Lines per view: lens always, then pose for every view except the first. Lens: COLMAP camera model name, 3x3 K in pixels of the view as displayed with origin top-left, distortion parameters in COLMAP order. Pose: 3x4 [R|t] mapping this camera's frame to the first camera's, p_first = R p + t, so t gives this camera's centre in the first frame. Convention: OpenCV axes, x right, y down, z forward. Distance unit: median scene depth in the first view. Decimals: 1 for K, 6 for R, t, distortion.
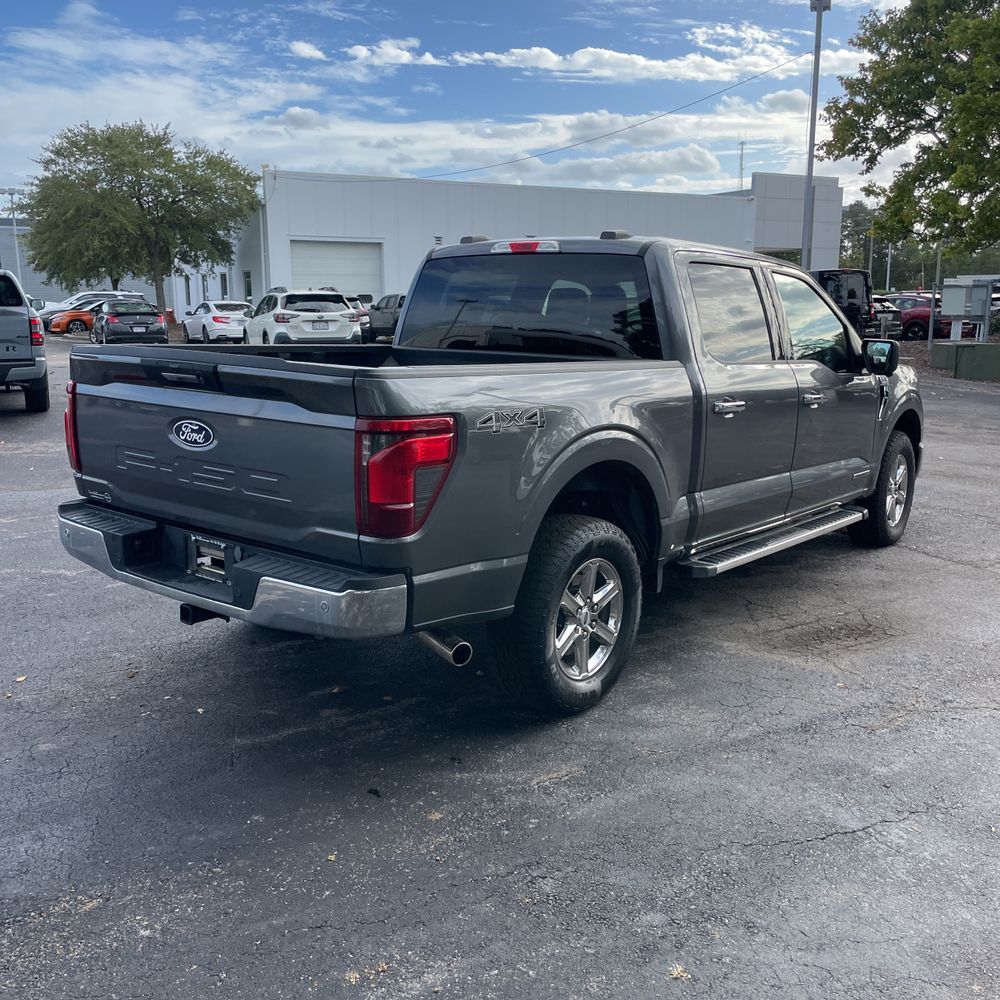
lens RADIAL K [[1011.9, 0, 515.9], [0, 1011.9, 497.2], [0, 0, 1]] dist [0.081705, -0.099732]
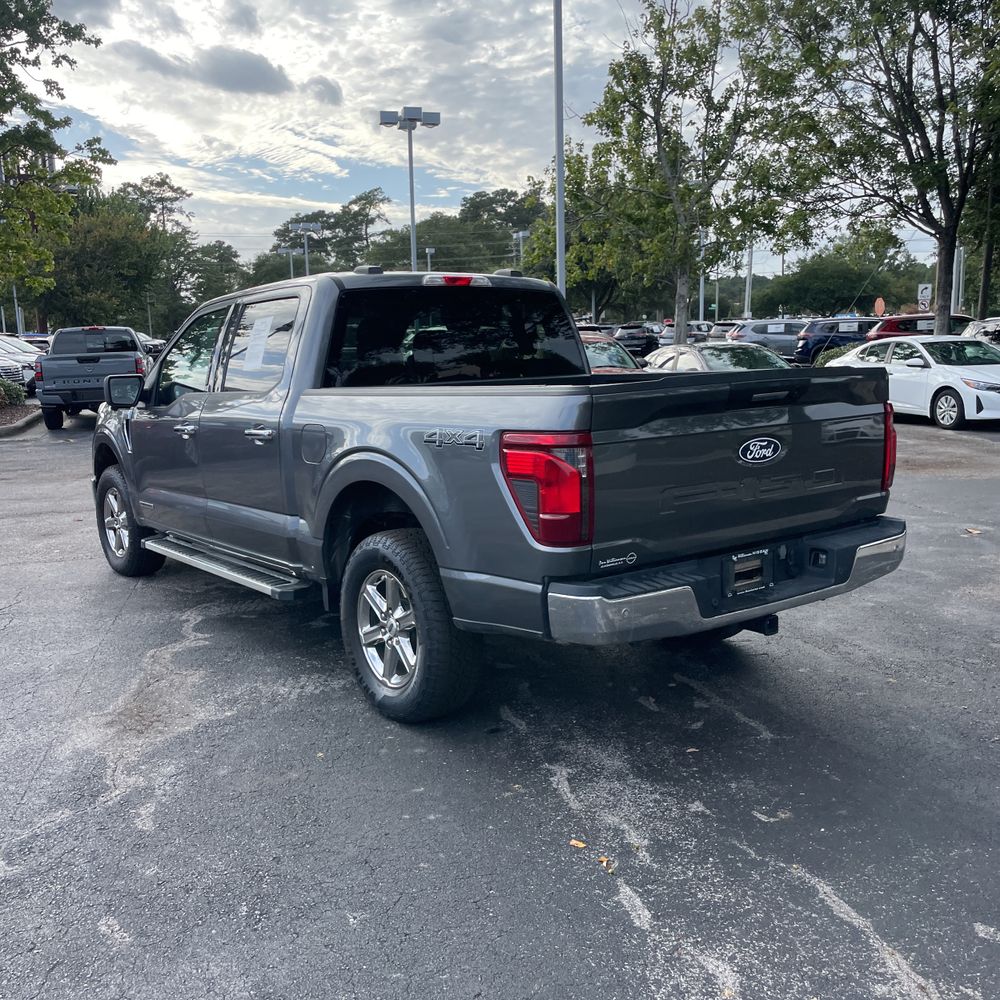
lens RADIAL K [[1001.5, 0, 499.9], [0, 1001.5, 487.2], [0, 0, 1]] dist [0.085232, -0.095516]
pose [[0.261353, -0.158374, 0.952162, -1.183152], [0.211715, 0.971832, 0.103533, -0.162546], [-0.941739, 0.174528, 0.287521, 0.829636]]
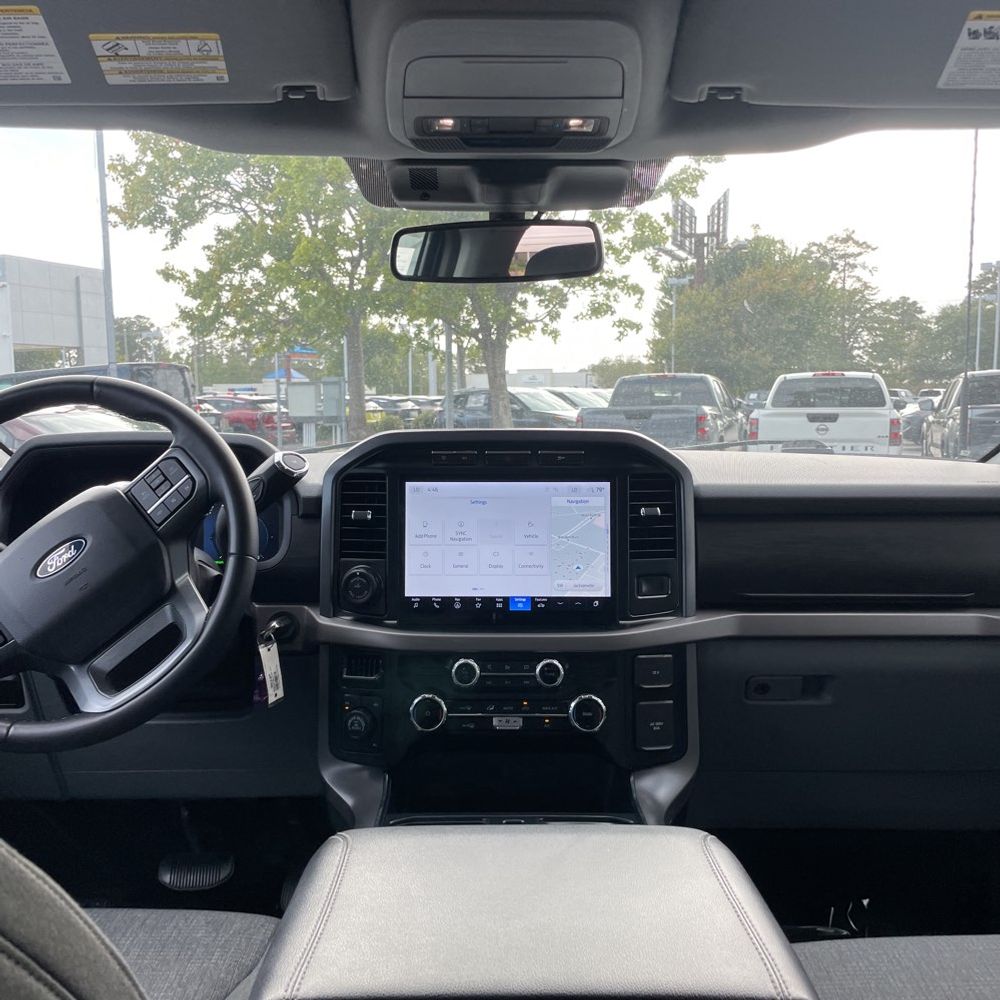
lens RADIAL K [[1016.5, 0, 495.7], [0, 1016.5, 526.0], [0, 0, 1]] dist [0.085745, -0.116017]
pose [[0.783163, -0.085226, 0.615948, 0.116908], [0.132123, 0.990751, -0.030906, -0.221570], [-0.607617, 0.105585, 0.787181, 1.351096]]
